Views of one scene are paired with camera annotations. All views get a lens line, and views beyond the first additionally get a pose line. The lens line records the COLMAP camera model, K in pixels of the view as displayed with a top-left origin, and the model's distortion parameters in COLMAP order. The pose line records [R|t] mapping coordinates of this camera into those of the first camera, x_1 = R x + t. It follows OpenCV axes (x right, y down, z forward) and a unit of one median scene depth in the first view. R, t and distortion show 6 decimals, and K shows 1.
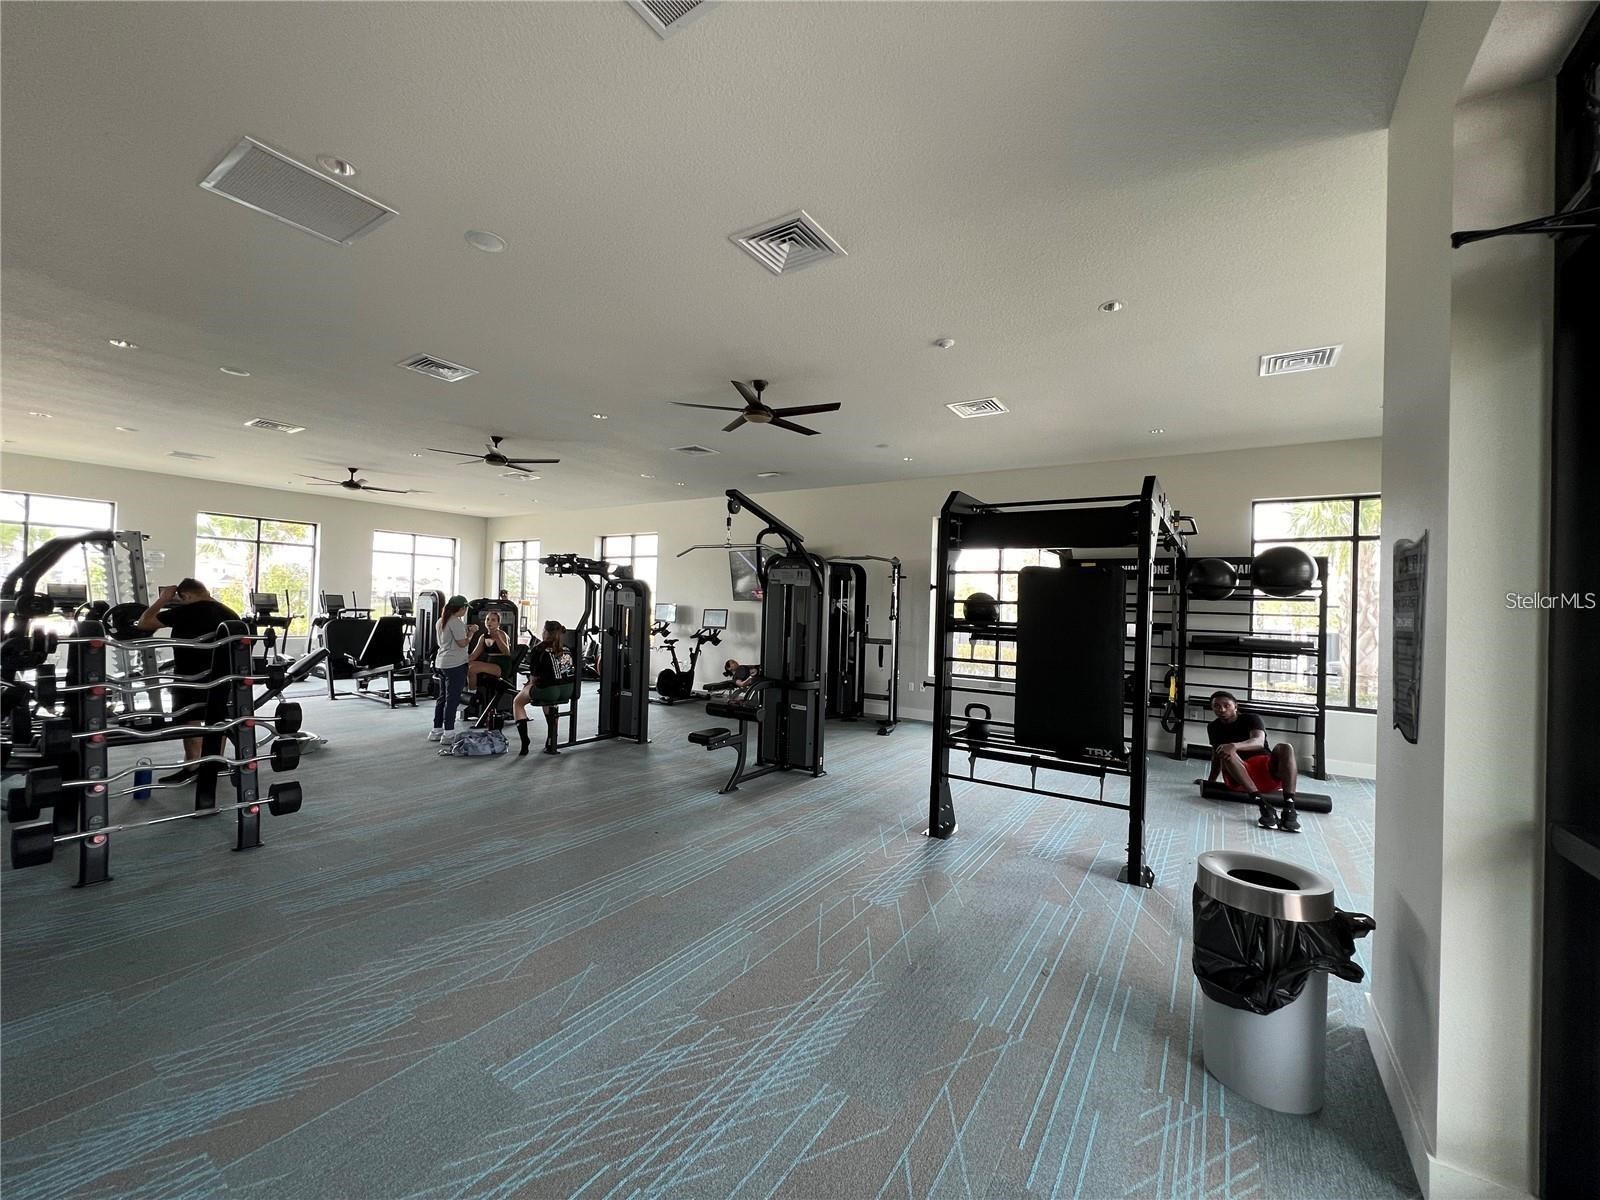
lens RADIAL K [[638.6, 0, 798.8], [0, 638.6, 598.6], [0, 0, 1]] dist [0.002519, -0.001069]
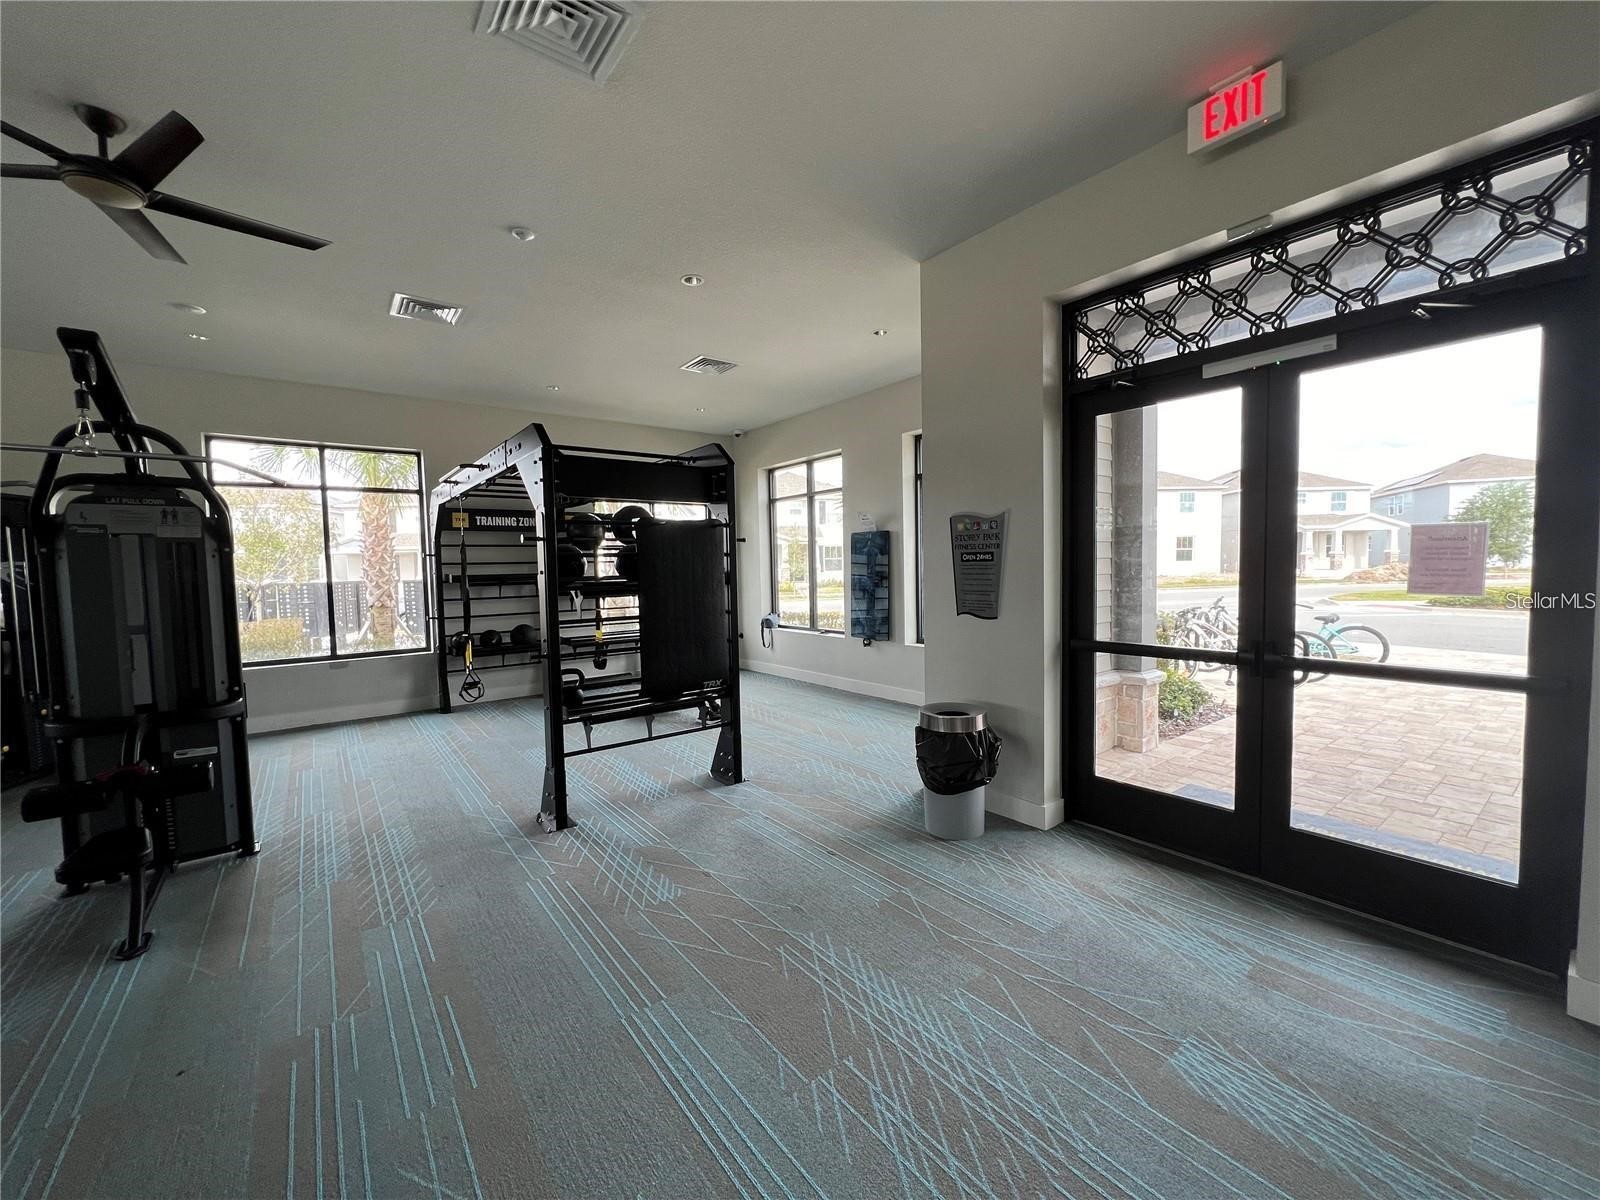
lens RADIAL K [[638.6, 0, 797.4], [0, 638.6, 602.0], [0, 0, 1]] dist [0.002519, -0.001069]
pose [[0.323446, -0.094724, 0.941493, -0.536546], [0.017792, 0.995410, 0.094036, -0.011100], [-0.946079, -0.013664, 0.323647, 0.478484]]
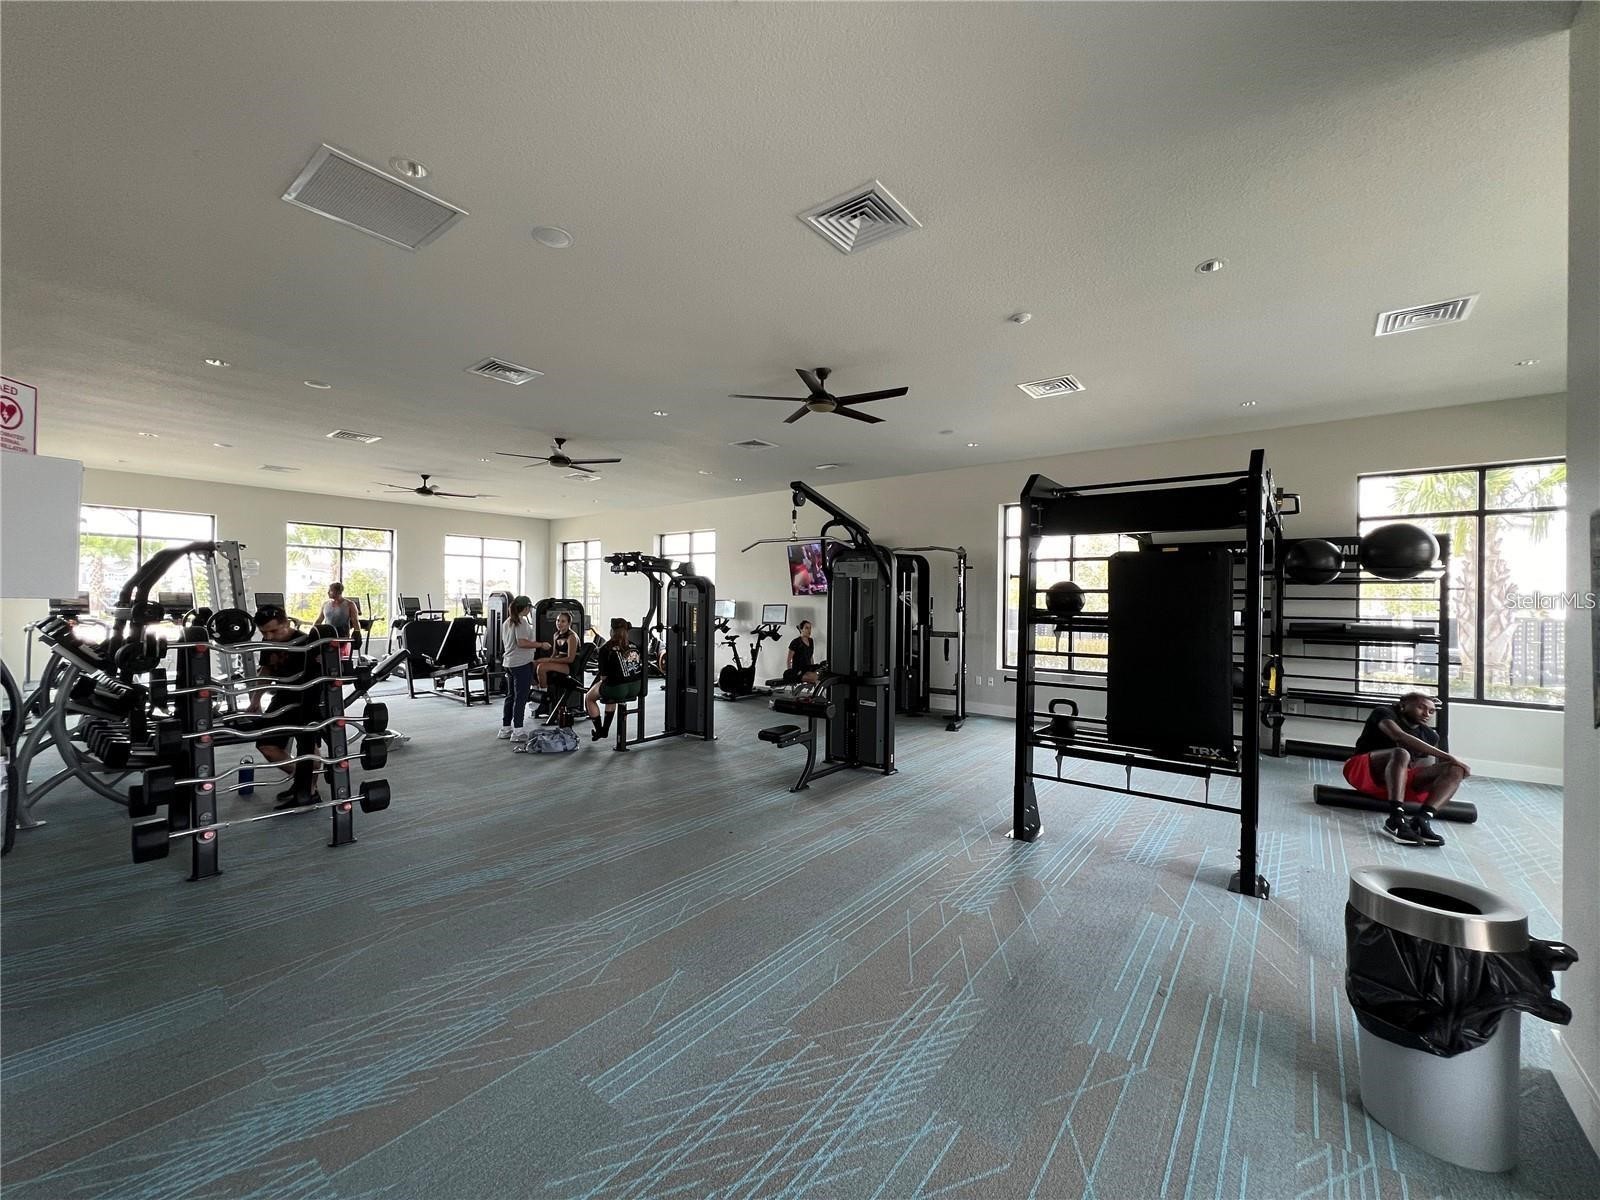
lens RADIAL K [[638.6, 0, 799.4], [0, 638.6, 598.6], [0, 0, 1]] dist [0.002519, -0.001069]
pose [[0.996572, -0.019392, -0.080421, -0.034849], [0.020102, 0.999766, 0.008025, 0.000487], [0.080246, -0.009614, 0.996729, 0.033801]]
